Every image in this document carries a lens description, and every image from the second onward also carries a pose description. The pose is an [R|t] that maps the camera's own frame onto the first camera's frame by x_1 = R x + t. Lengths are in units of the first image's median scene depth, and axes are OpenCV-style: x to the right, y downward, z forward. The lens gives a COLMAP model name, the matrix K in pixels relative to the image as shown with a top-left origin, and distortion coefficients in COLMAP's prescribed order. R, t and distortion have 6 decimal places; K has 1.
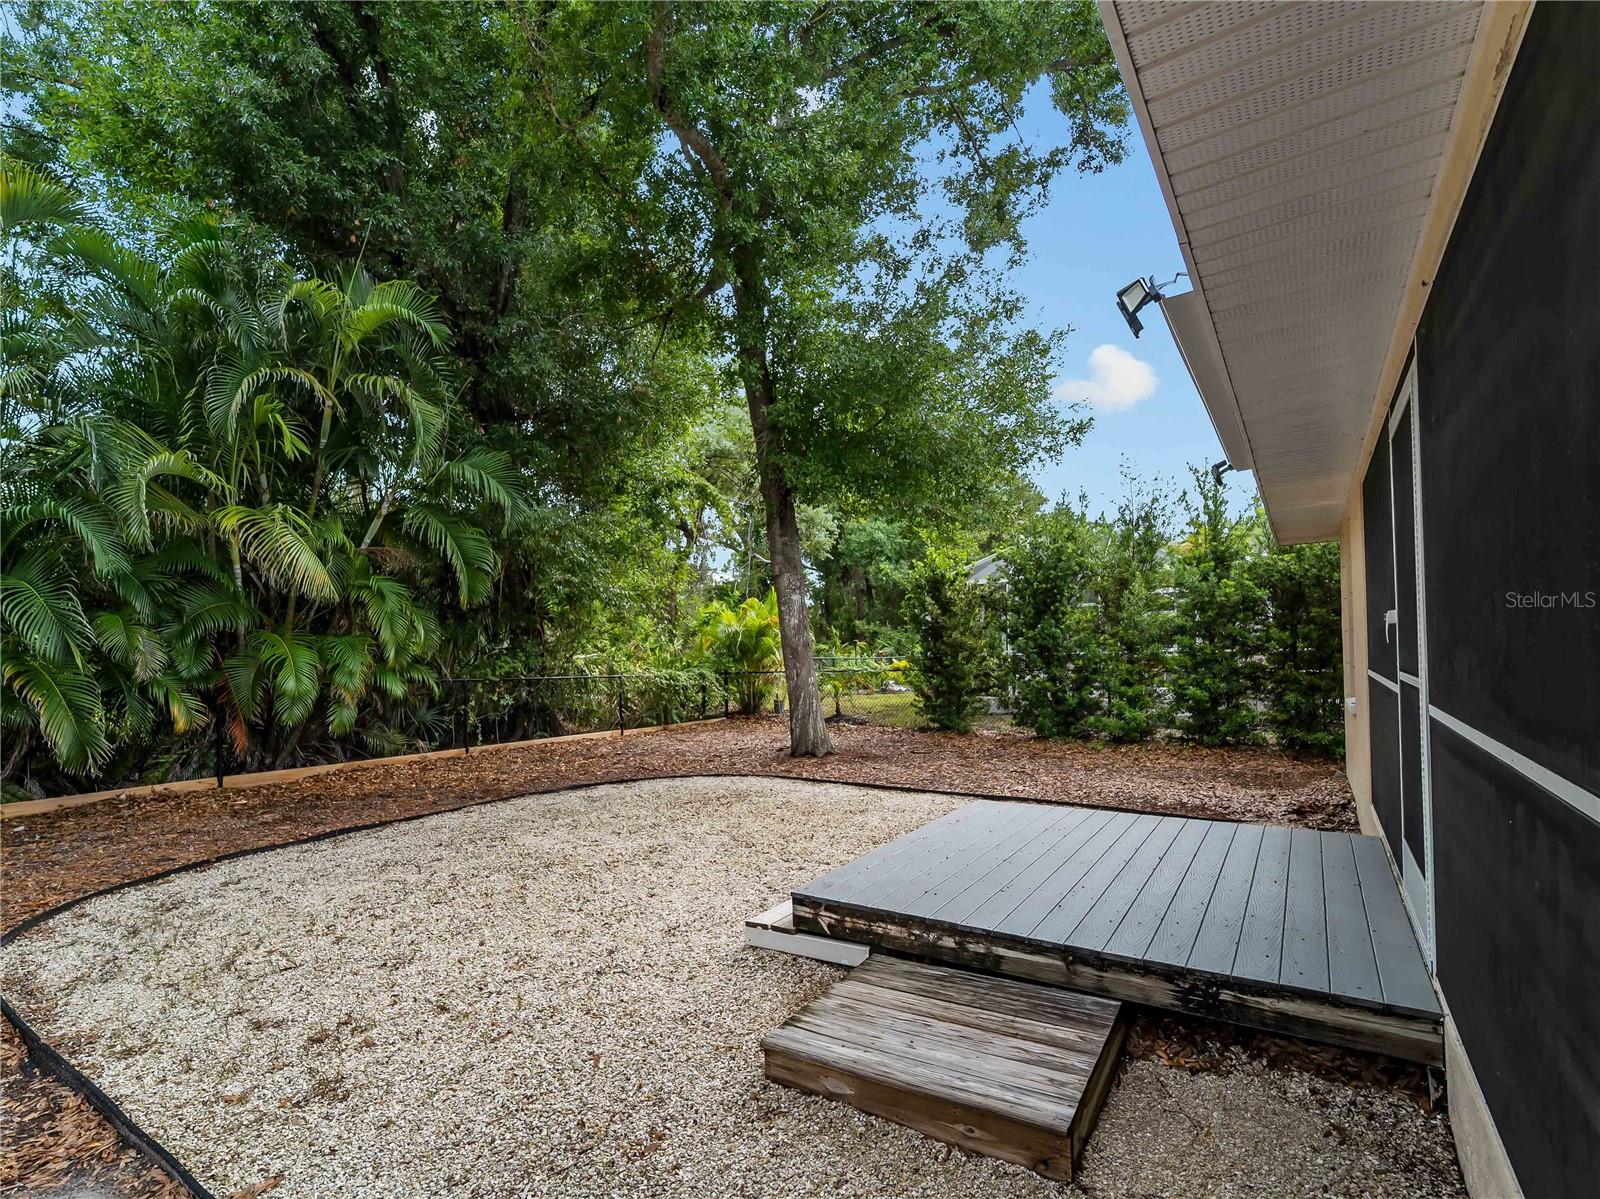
lens RADIAL K [[731.3, 0, 800.3], [0, 731.3, 616.3], [0, 0, 1]] dist [-0.002759, -0.000848]
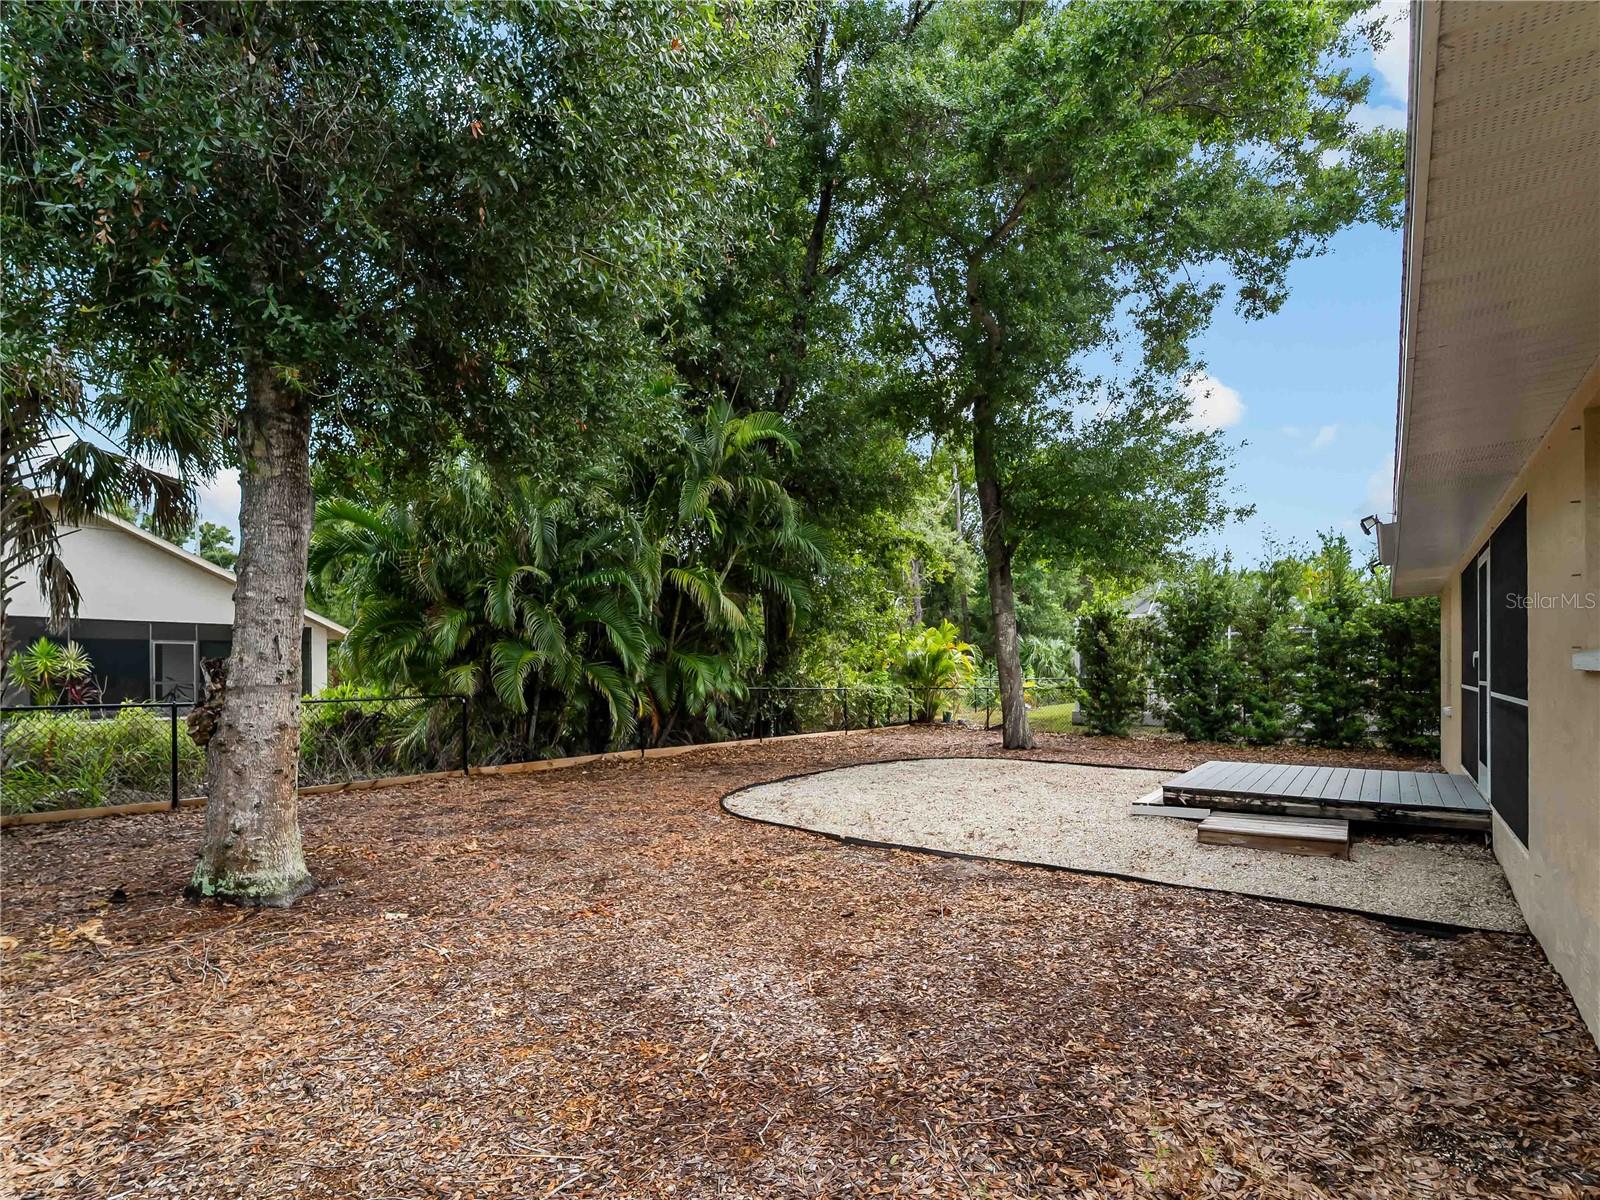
lens RADIAL K [[731.3, 0, 816.2], [0, 731.3, 650.8], [0, 0, 1]] dist [-0.002759, -0.000848]
pose [[0.998196, 0.013607, -0.058470, -0.299233], [-0.012679, 0.999788, 0.016213, -0.006419], [0.058678, -0.015443, 0.998158, -0.375059]]
